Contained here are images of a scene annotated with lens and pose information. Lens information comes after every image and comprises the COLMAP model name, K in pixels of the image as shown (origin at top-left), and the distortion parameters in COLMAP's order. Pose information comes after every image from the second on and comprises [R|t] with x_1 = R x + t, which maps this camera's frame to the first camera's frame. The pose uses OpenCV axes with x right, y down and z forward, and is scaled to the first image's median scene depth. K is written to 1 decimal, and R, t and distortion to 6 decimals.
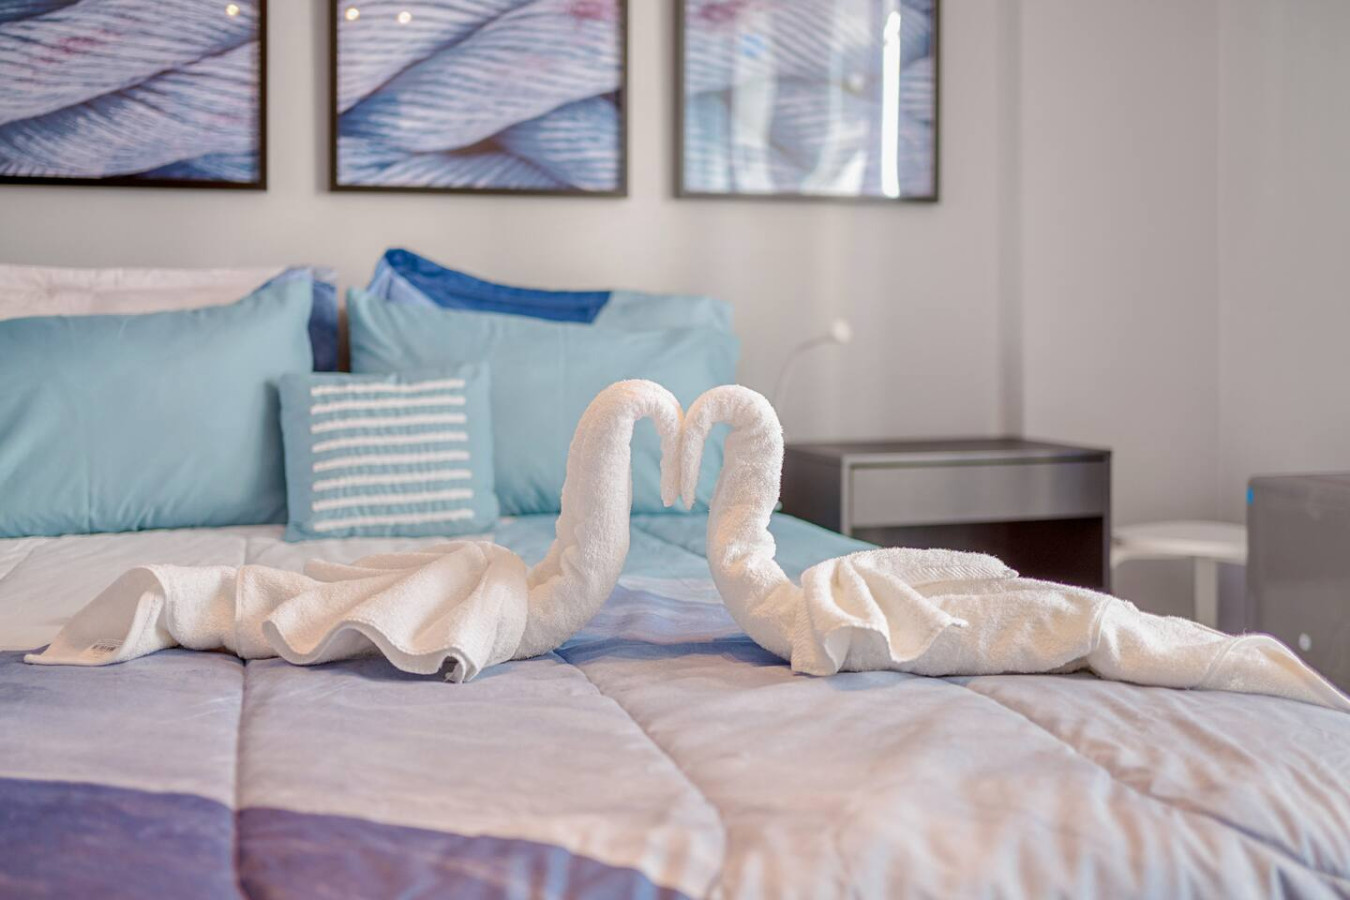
lens RADIAL K [[1417.5, 0, 673.0], [0, 1417.5, 334.3], [0, 0, 1]] dist [-0.002739, -0.003918]
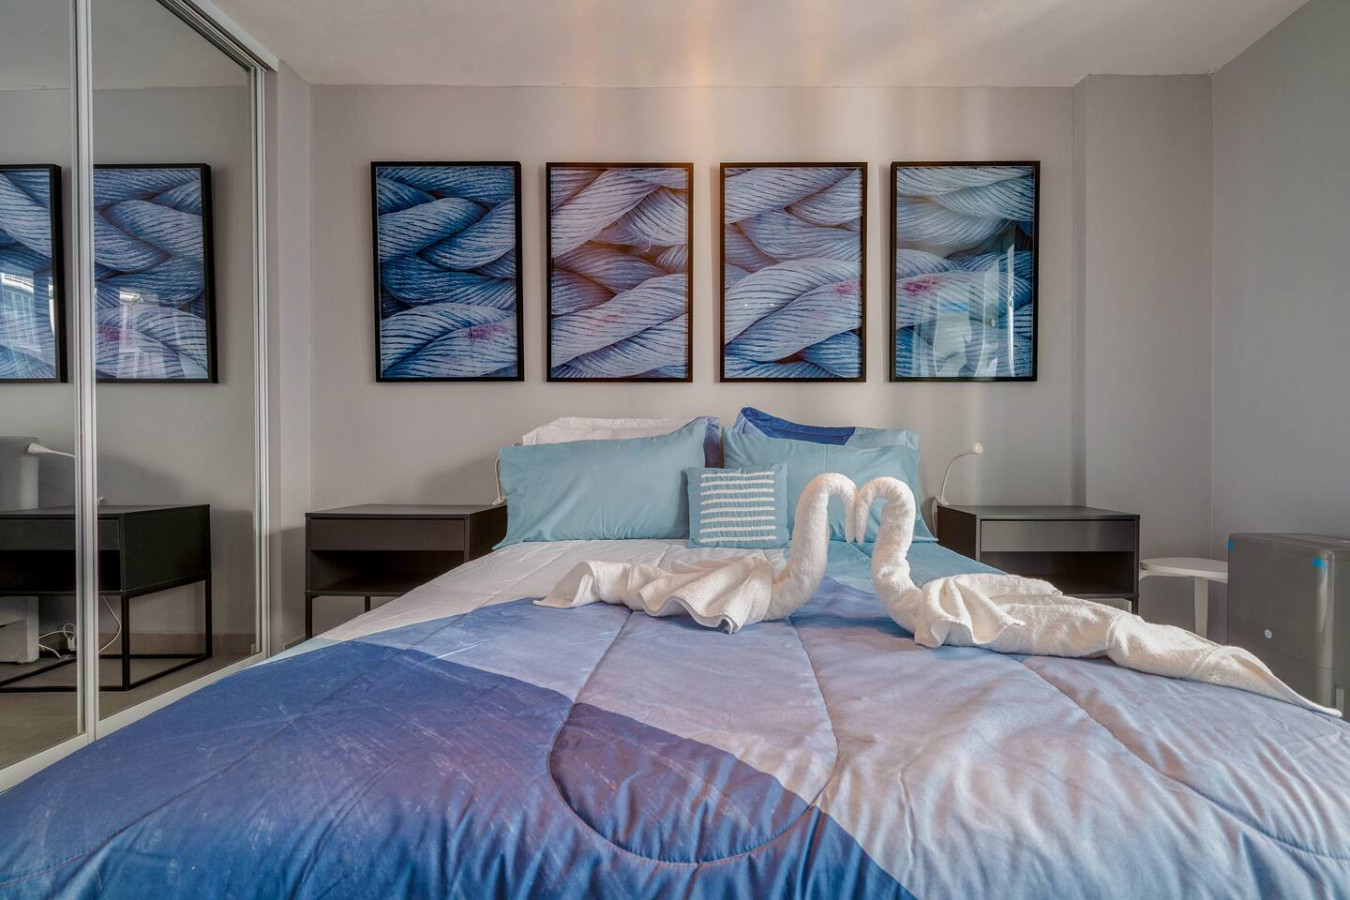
lens RADIAL K [[637.3, 0, 726.6], [0, 637.3, 452.6], [0, 0, 1]] dist [-0.001597, 0.000164]
pose [[0.959217, 0.005422, -0.282619, 0.076774], [-0.004410, 0.999981, 0.004215, 0.002573], [0.282637, -0.002797, 0.959223, 0.174130]]
